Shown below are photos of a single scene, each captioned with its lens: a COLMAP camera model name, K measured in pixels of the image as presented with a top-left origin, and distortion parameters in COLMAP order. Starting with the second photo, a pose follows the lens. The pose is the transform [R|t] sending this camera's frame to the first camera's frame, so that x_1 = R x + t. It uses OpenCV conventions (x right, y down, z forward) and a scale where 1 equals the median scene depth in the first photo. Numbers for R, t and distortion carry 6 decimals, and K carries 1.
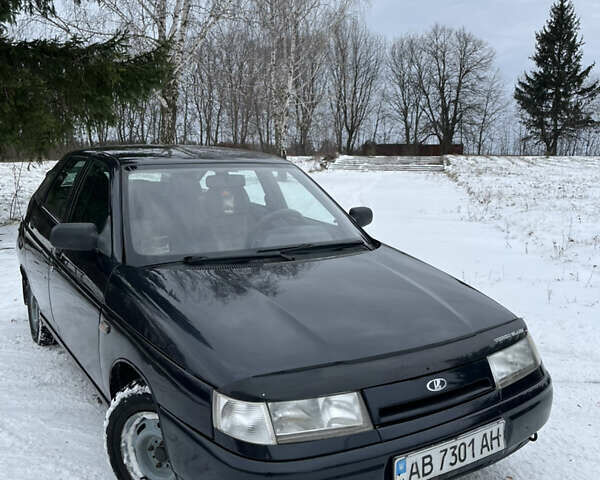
lens RADIAL K [[622.9, 0, 300.0], [0, 622.9, 240.0], [0, 0, 1]] dist [0.023923, 0.018602]
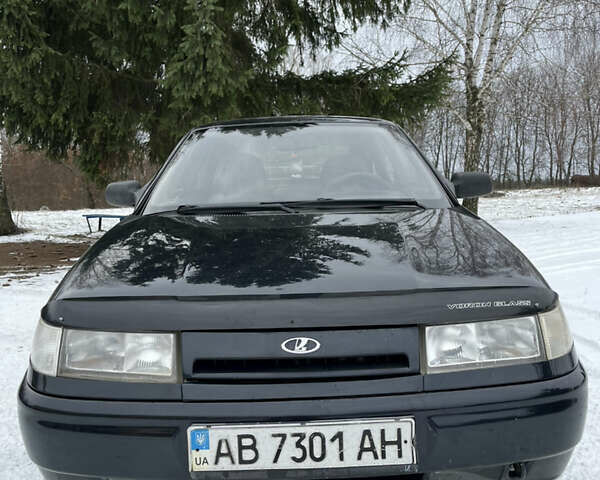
lens RADIAL K [[622.9, 0, 300.0], [0, 622.9, 240.0], [0, 0, 1]] dist [0.023923, 0.018602]
pose [[0.838013, 0.012865, -0.545498, 0.602627], [-0.051231, 0.997161, -0.055186, 0.151244], [0.543239, 0.074193, 0.836293, 0.400198]]
